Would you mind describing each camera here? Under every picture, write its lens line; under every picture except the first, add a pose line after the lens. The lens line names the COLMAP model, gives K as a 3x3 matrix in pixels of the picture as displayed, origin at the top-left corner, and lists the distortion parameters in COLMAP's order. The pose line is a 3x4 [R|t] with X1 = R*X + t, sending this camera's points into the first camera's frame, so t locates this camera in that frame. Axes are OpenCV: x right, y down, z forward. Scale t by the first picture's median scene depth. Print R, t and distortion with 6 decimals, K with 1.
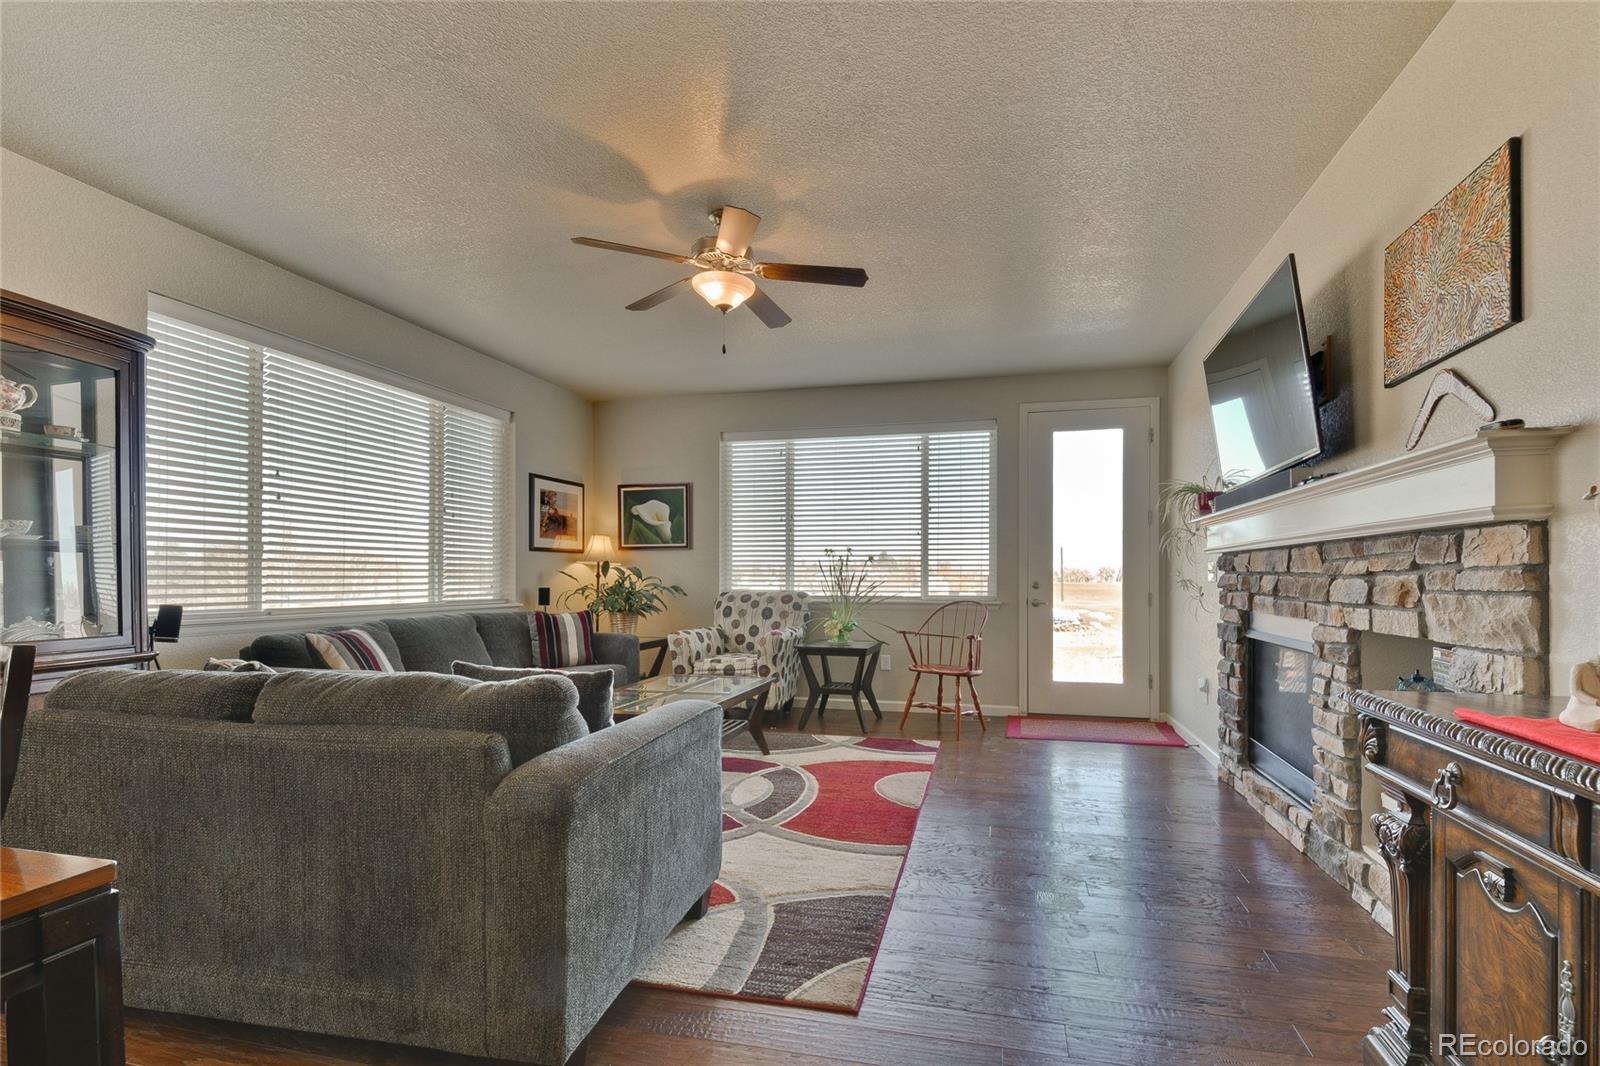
lens RADIAL K [[675.9, 0, 862.0], [0, 675.9, 574.5], [0, 0, 1]] dist [-0.000693, -0.000344]
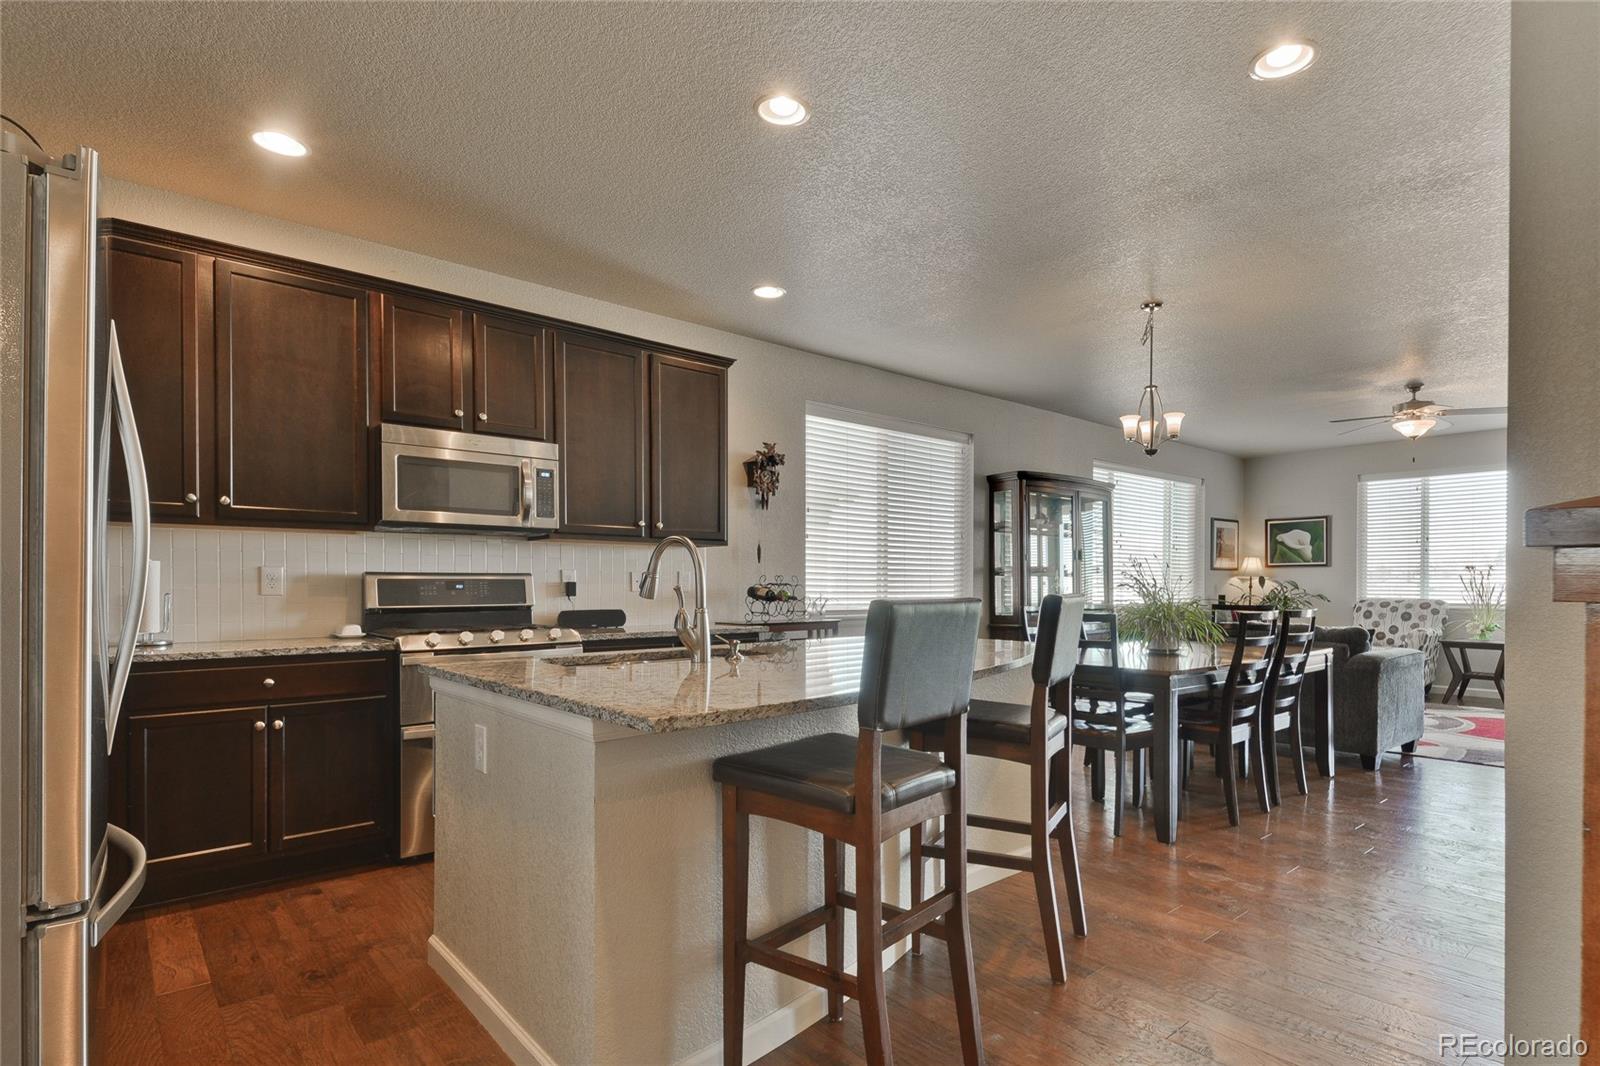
lens RADIAL K [[801.6, 0, 831.3], [0, 801.6, 587.2], [0, 0, 1]] dist [-0.001052, -0.000515]
pose [[0.785393, 0.003173, -0.618989, -0.056522], [-0.000281, 0.999989, 0.004770, -0.005220], [0.618997, -0.003572, 0.785385, -0.884785]]
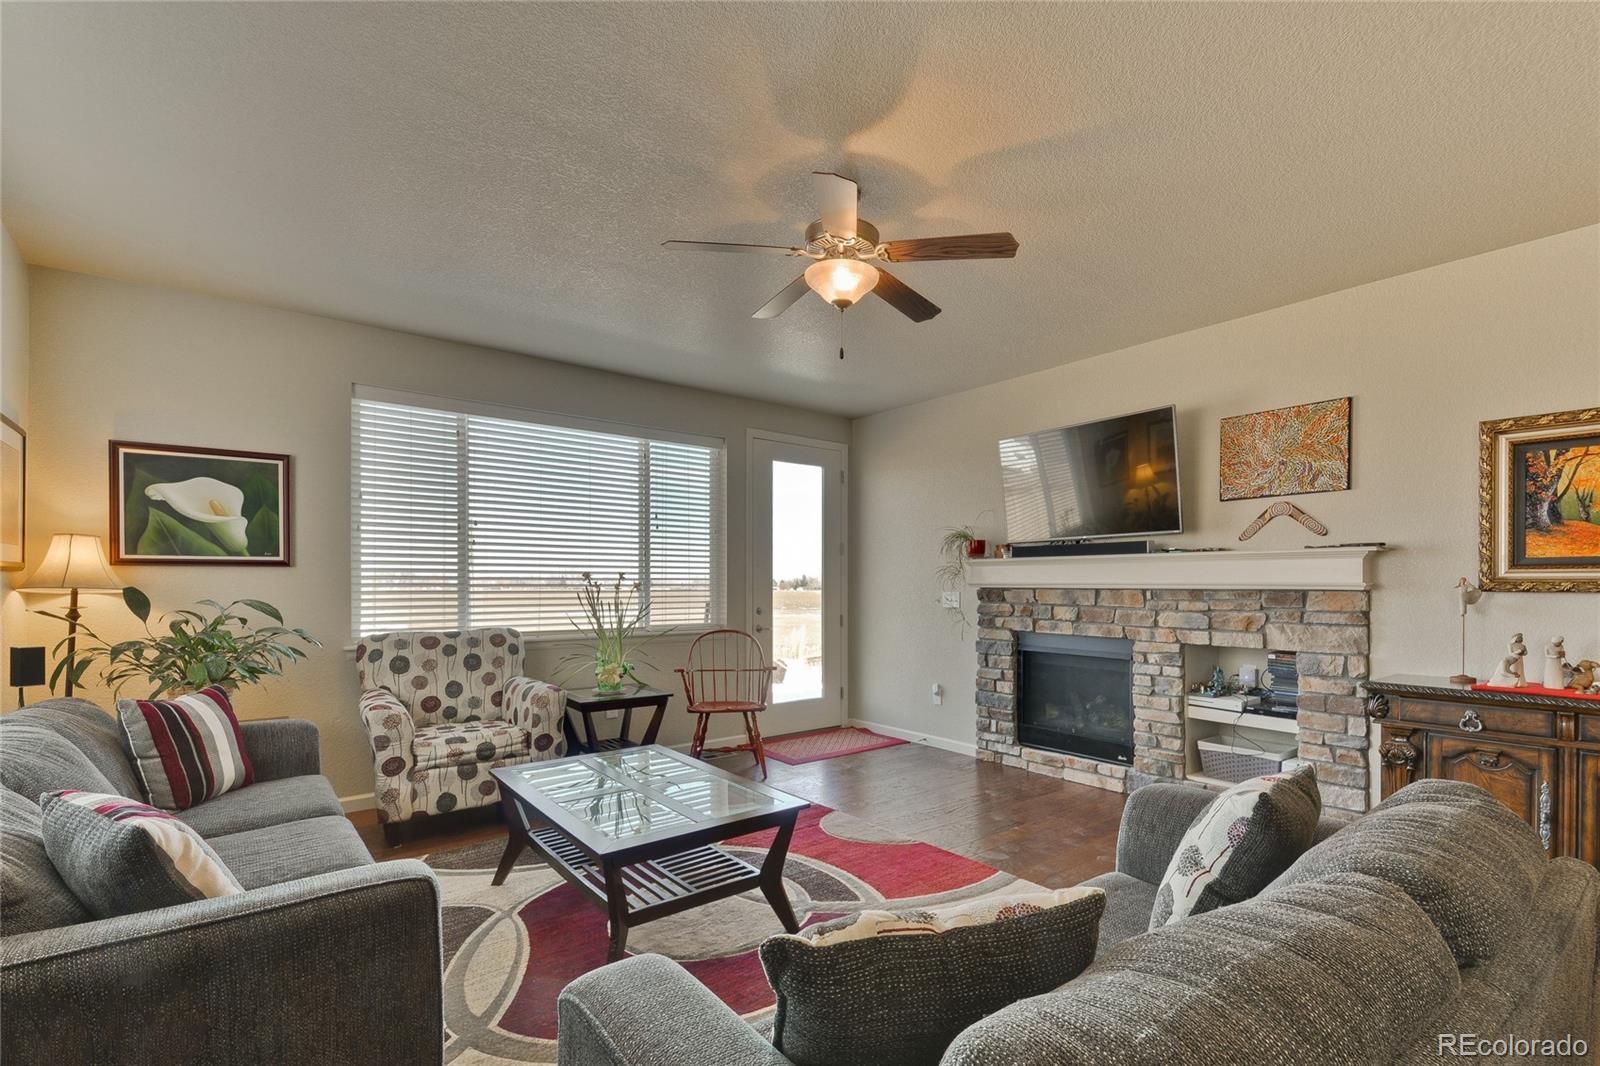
lens RADIAL K [[721.6, 0, 804.1], [0, 721.6, 581.1], [0, 0, 1]] dist [0.032674, -0.019608]
pose [[0.633966, 0.000648, 0.773360, -0.511017], [-0.003288, 0.999993, 0.001857, -0.029603], [-0.773354, -0.003720, 0.633964, 0.256644]]
